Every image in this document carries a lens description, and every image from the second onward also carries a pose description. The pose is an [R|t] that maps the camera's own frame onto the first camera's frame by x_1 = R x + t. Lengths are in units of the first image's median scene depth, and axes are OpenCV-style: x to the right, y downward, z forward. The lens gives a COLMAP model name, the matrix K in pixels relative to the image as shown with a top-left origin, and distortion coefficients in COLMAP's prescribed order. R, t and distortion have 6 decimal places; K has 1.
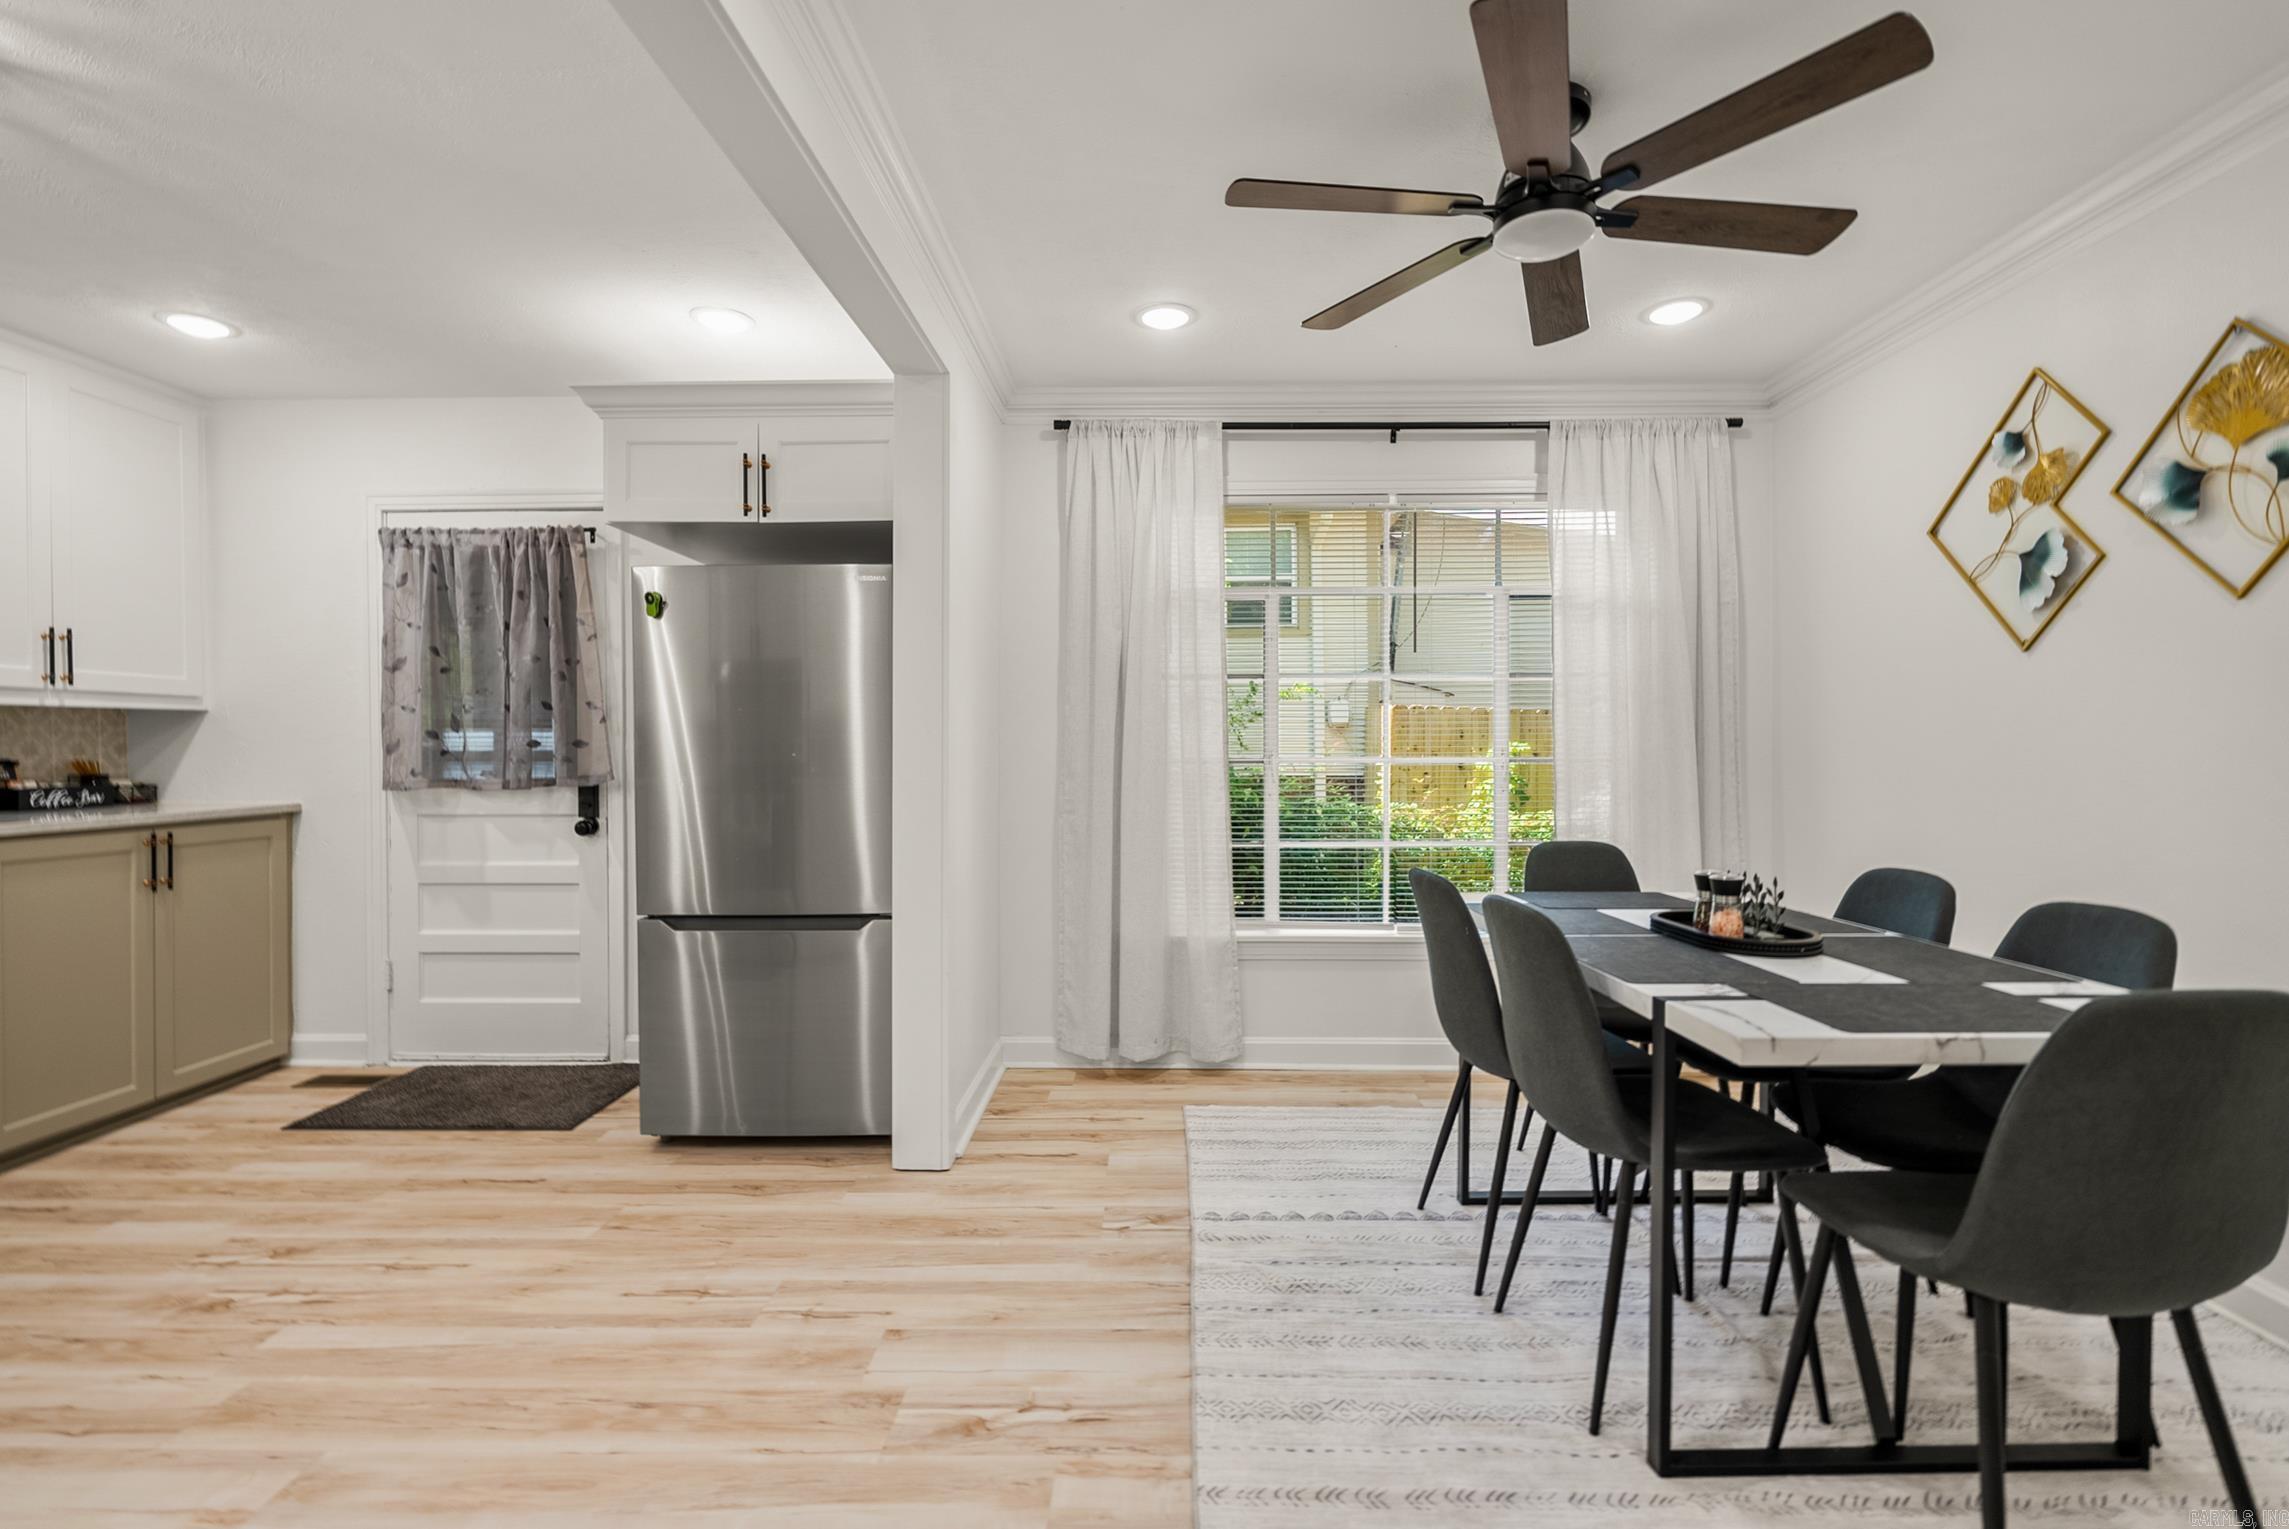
lens RADIAL K [[1028.2, 0, 1147.1], [0, 1028.2, 759.2], [0, 0, 1]] dist [-0.005657, -0.000088]
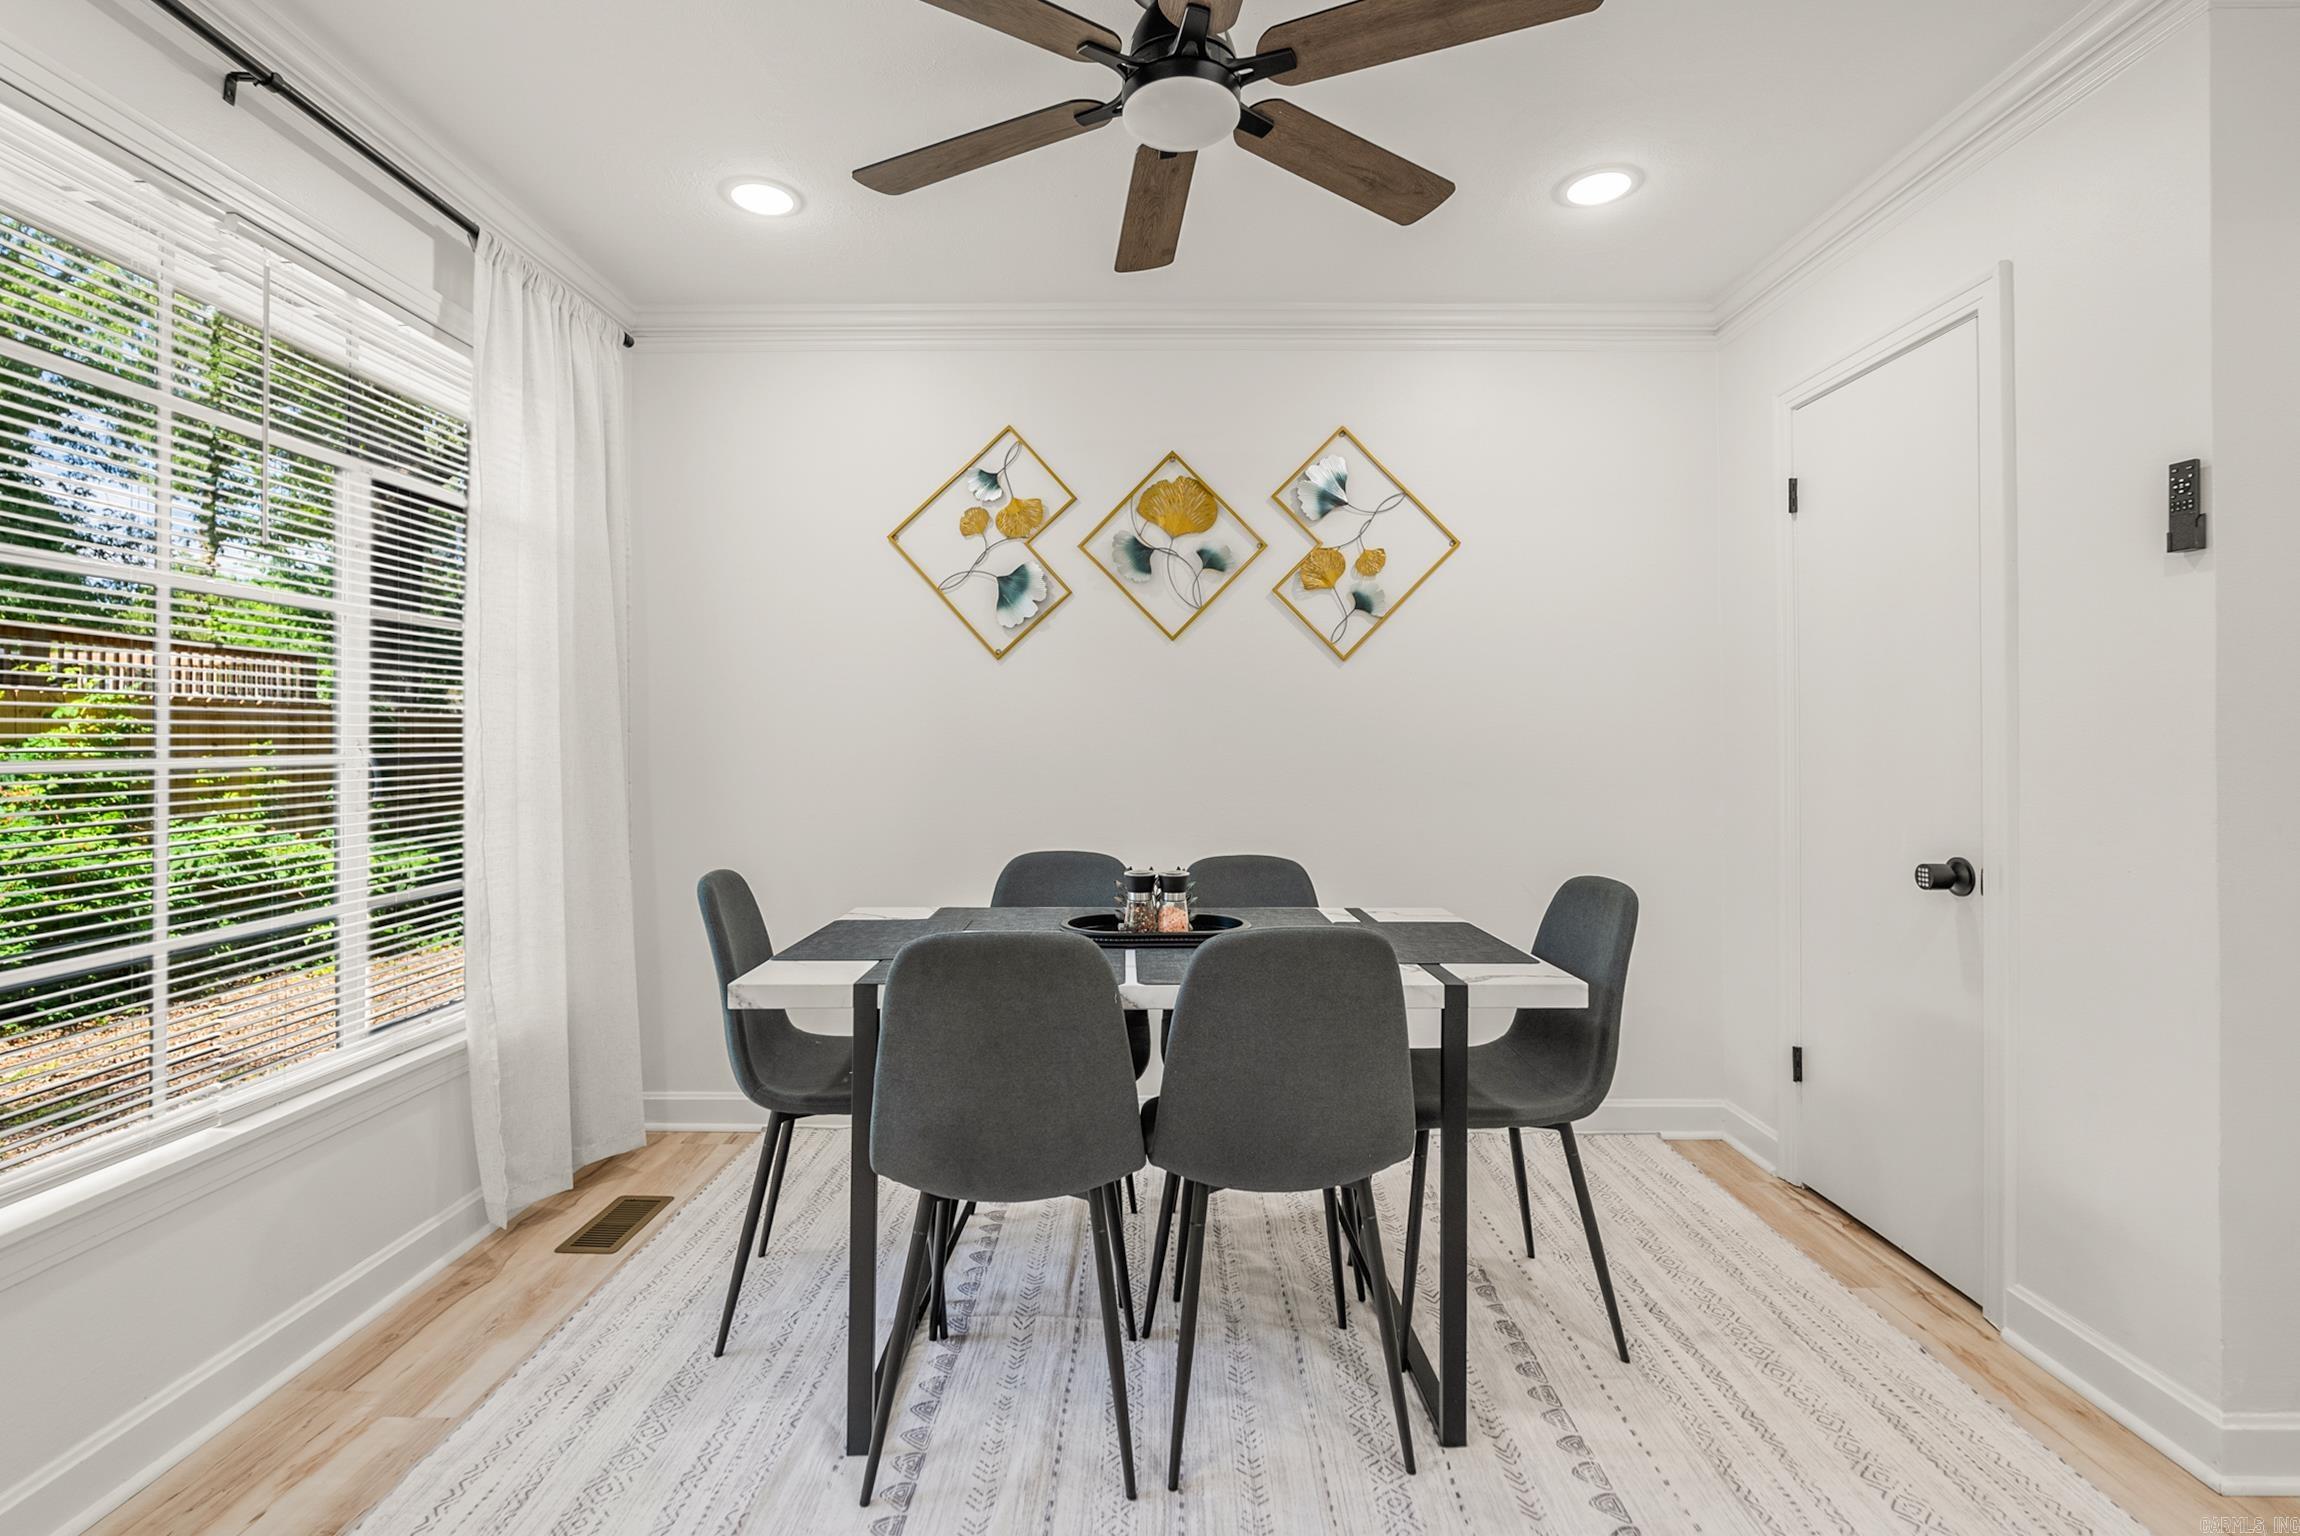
lens RADIAL K [[1043.0, 0, 1156.1], [0, 1043.0, 731.4], [0, 0, 1]] dist [-0.009655, 0.000078]
pose [[-0.011608, 0.012926, 0.999849, -0.296255], [0.007425, 0.999890, -0.012840, -0.004513], [-0.999905, 0.007274, -0.011703, 0.707058]]
